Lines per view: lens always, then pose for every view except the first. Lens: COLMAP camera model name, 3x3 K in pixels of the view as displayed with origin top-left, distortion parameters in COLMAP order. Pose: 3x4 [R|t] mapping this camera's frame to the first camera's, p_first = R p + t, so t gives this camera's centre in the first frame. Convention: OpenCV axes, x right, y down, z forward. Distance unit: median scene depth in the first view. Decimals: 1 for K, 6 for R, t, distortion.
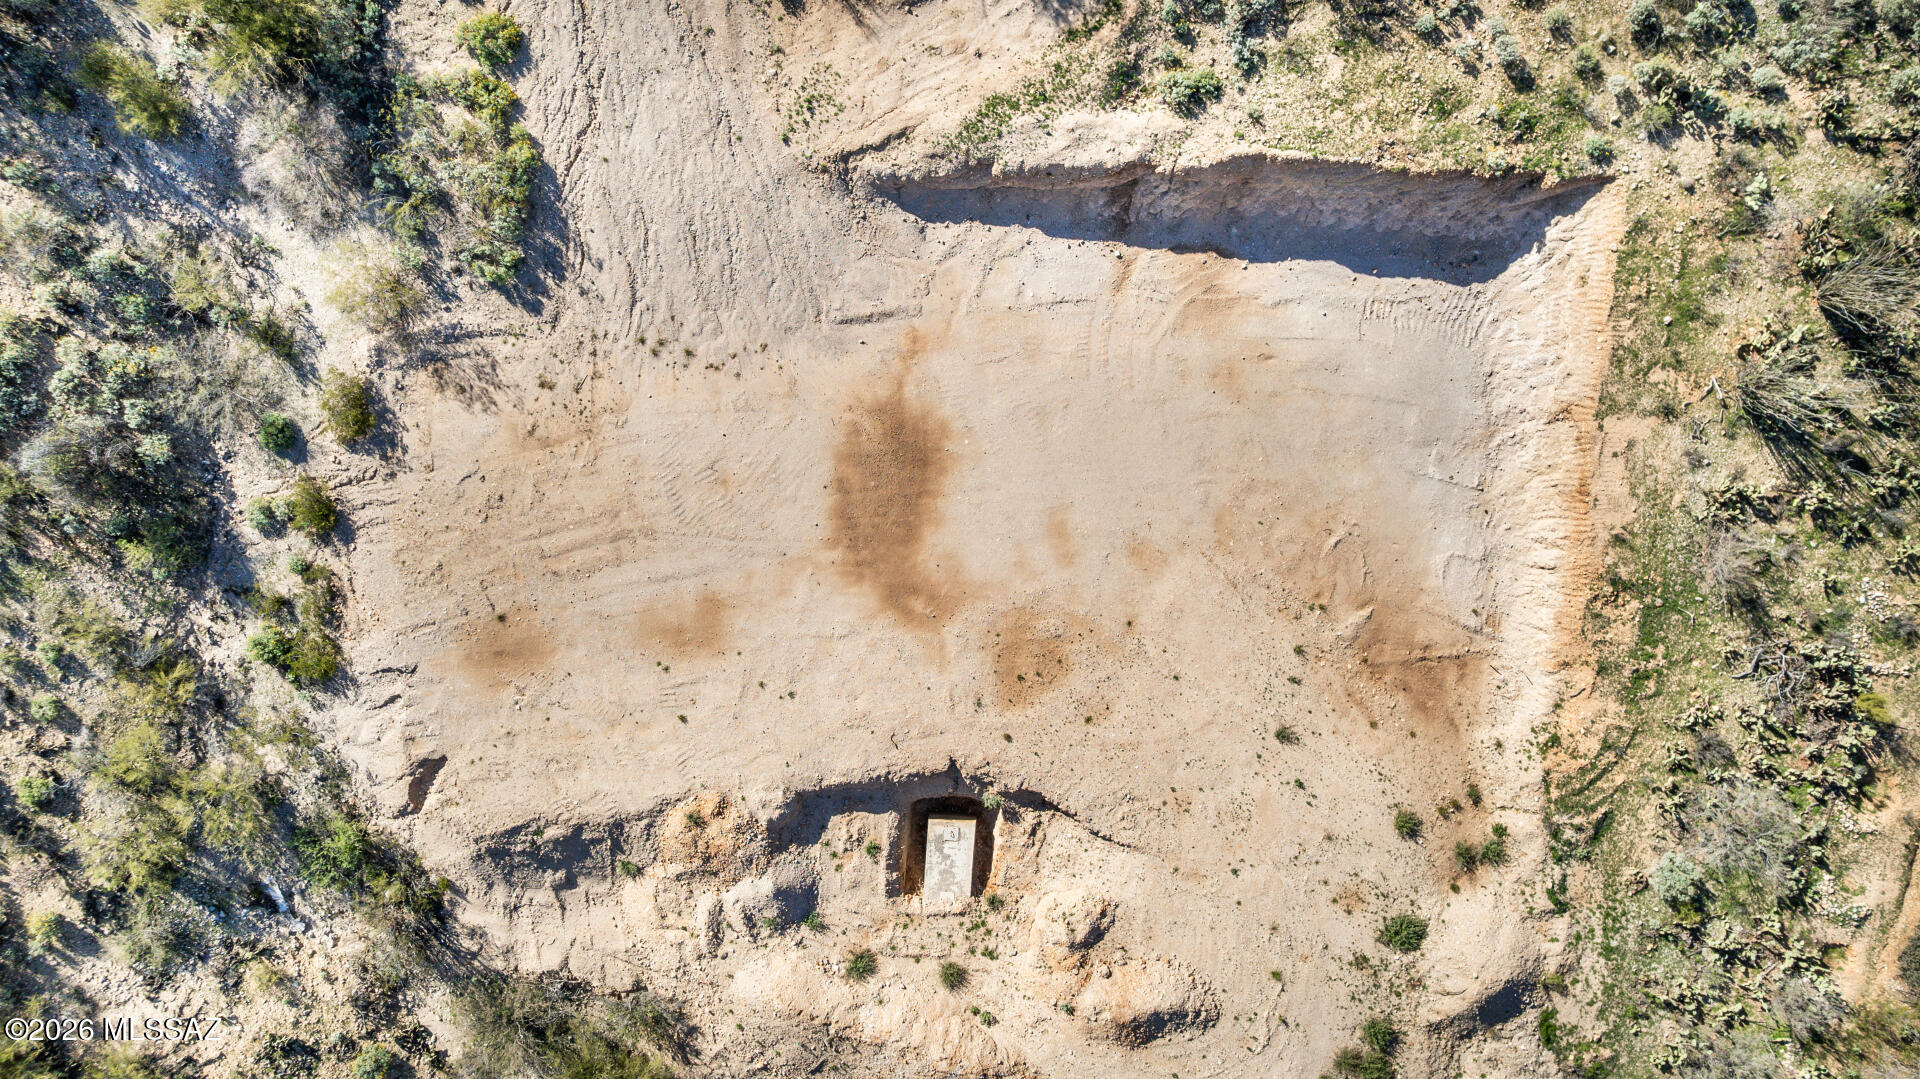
lens RADIAL K [[1230.6, 0, 962.5], [0, 1230.6, 541.6], [0, 0, 1]] dist [-0.076246, 0.069939]
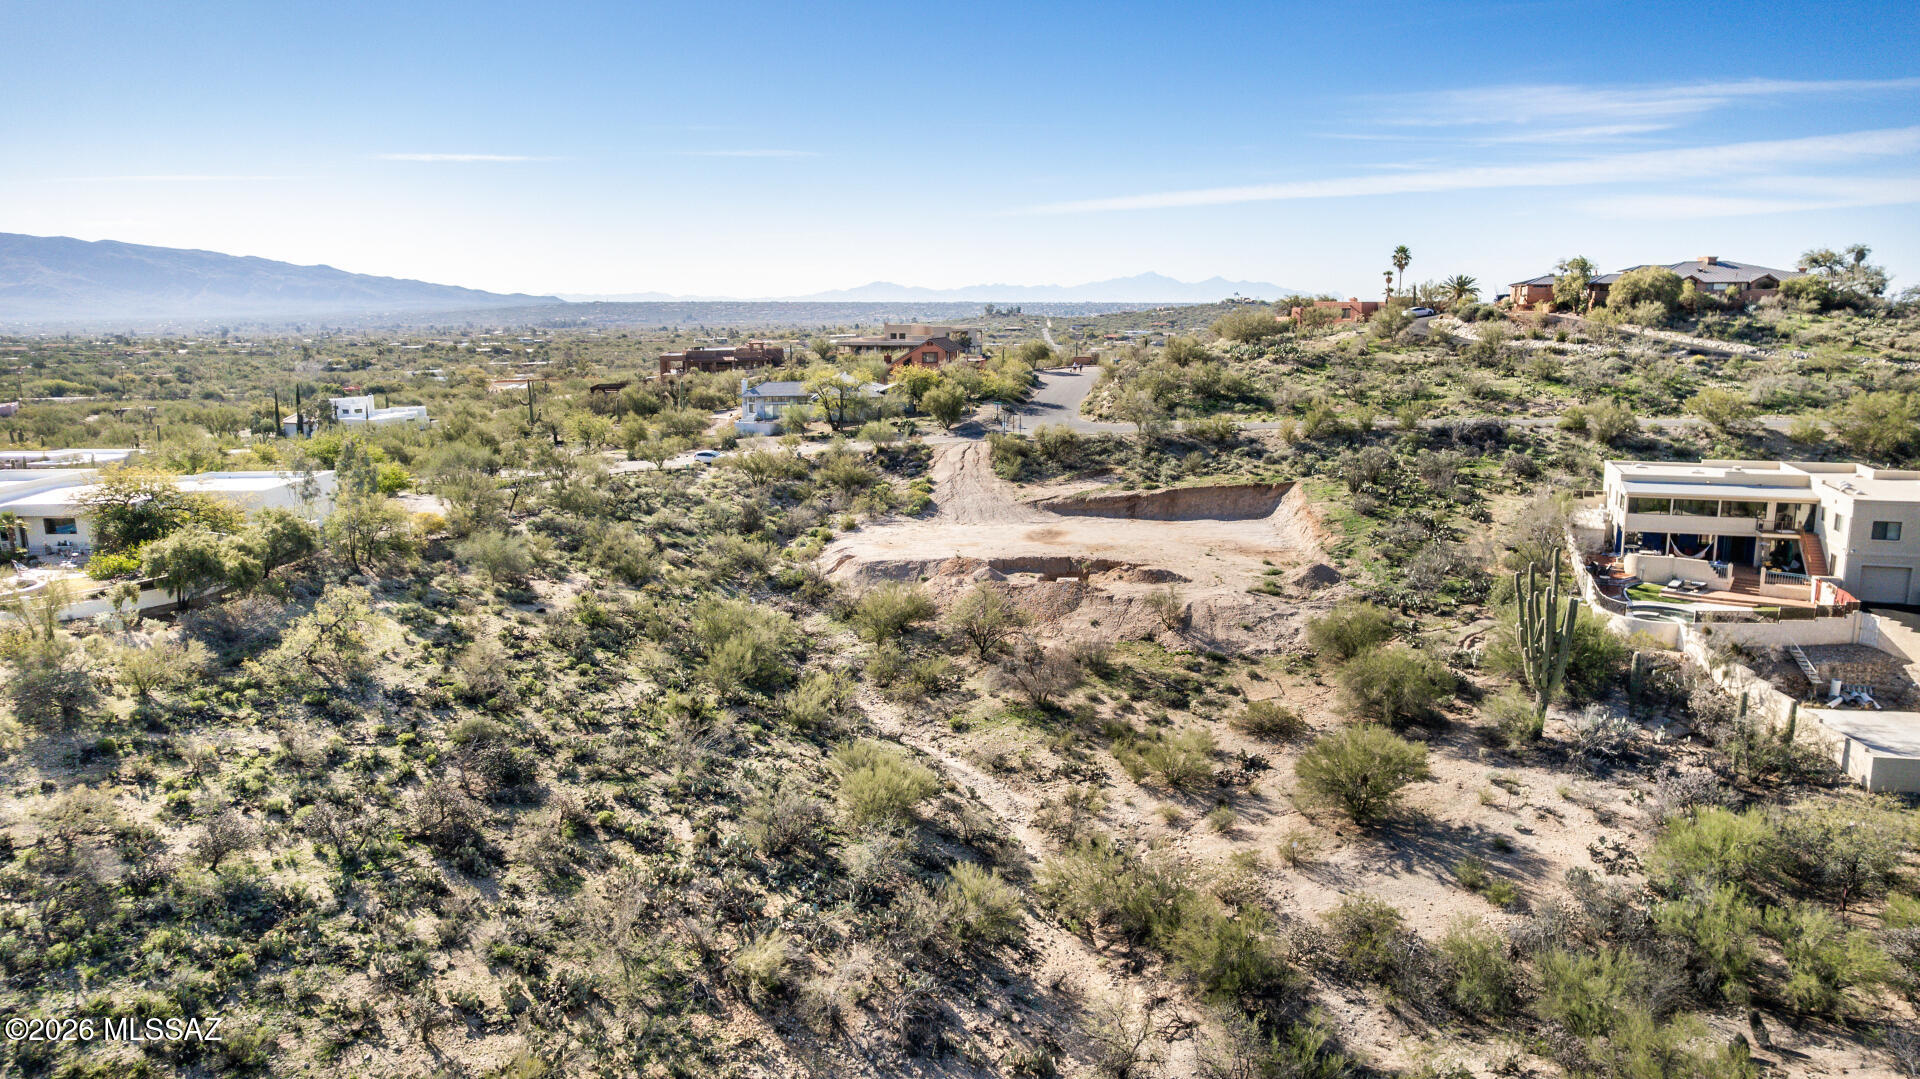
lens RADIAL K [[1230.6, 0, 954.7], [0, 1230.6, 536.7], [0, 0, 1]] dist [-0.076246, 0.069939]
pose [[0.994078, 0.004983, -0.108557, 0.030271], [-0.107692, 0.179015, -0.977935, 2.554268], [0.014561, 0.983834, 0.178491, 0.539547]]
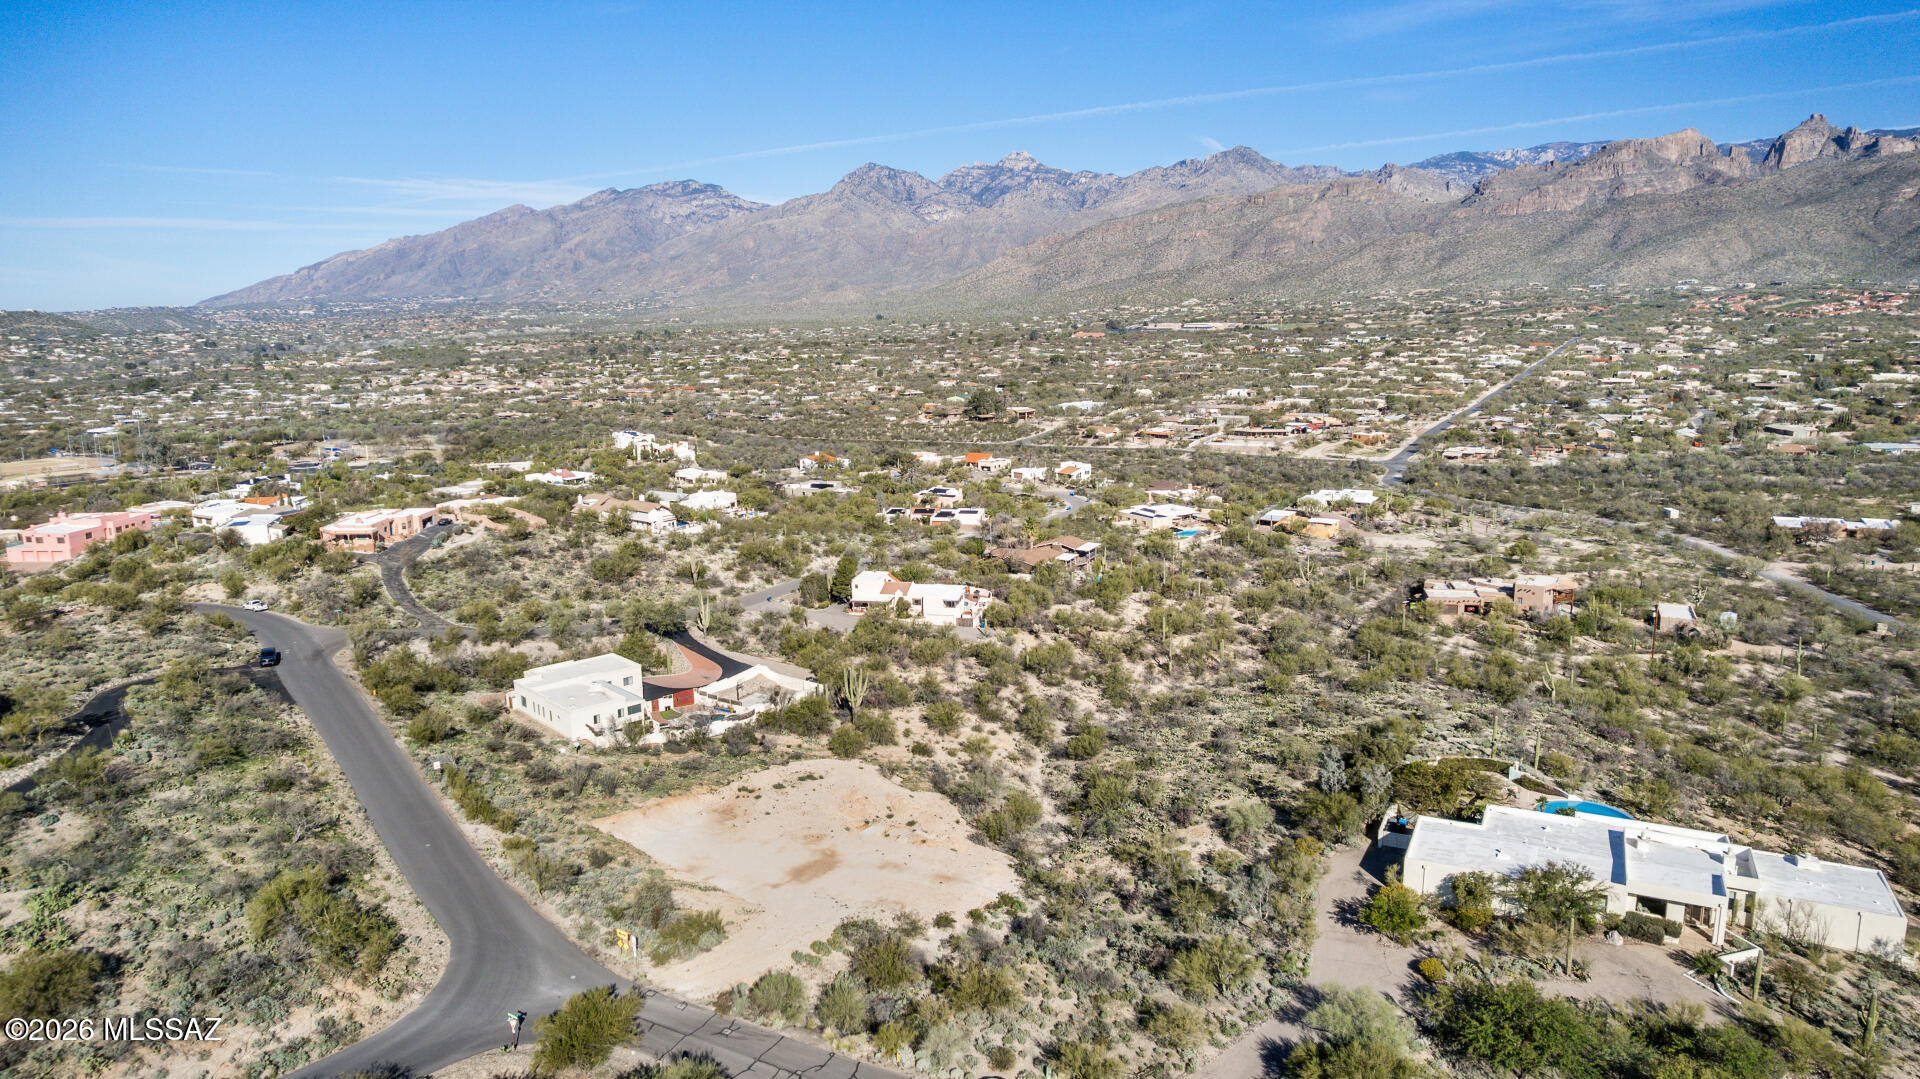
lens RADIAL K [[1230.6, 0, 955.2], [0, 1230.6, 524.8], [0, 0, 1]] dist [-0.076246, 0.069939]
pose [[-0.843605, -0.087735, 0.529748, -1.937066], [0.536743, -0.166109, 0.827233, -2.274365], [0.015418, 0.982197, 0.187221, -0.426820]]
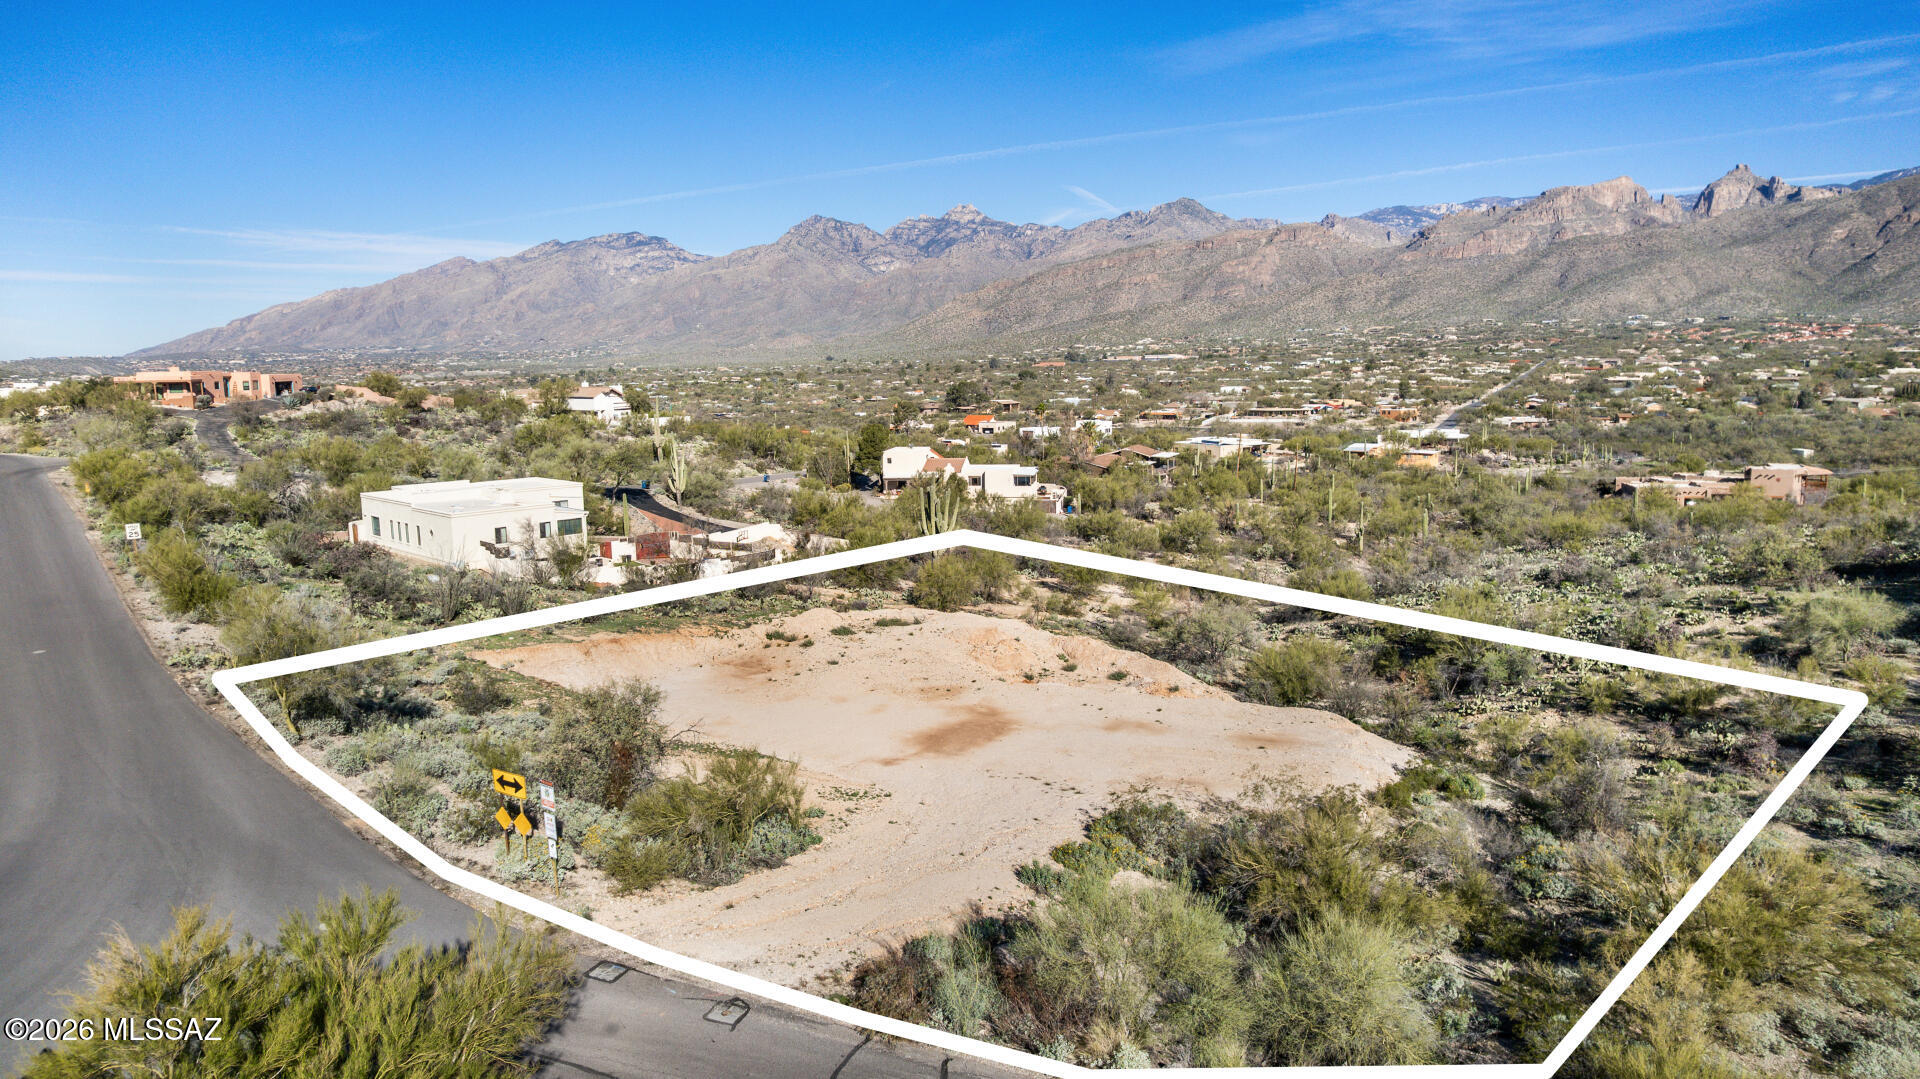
lens RADIAL K [[1230.6, 0, 955.7], [0, 1230.6, 531.5], [0, 0, 1]] dist [-0.076246, 0.069939]
pose [[-0.866710, -0.059668, 0.495231, -0.744675], [0.498517, -0.137815, 0.855855, -1.227716], [0.017183, 0.988659, 0.149191, 0.565578]]
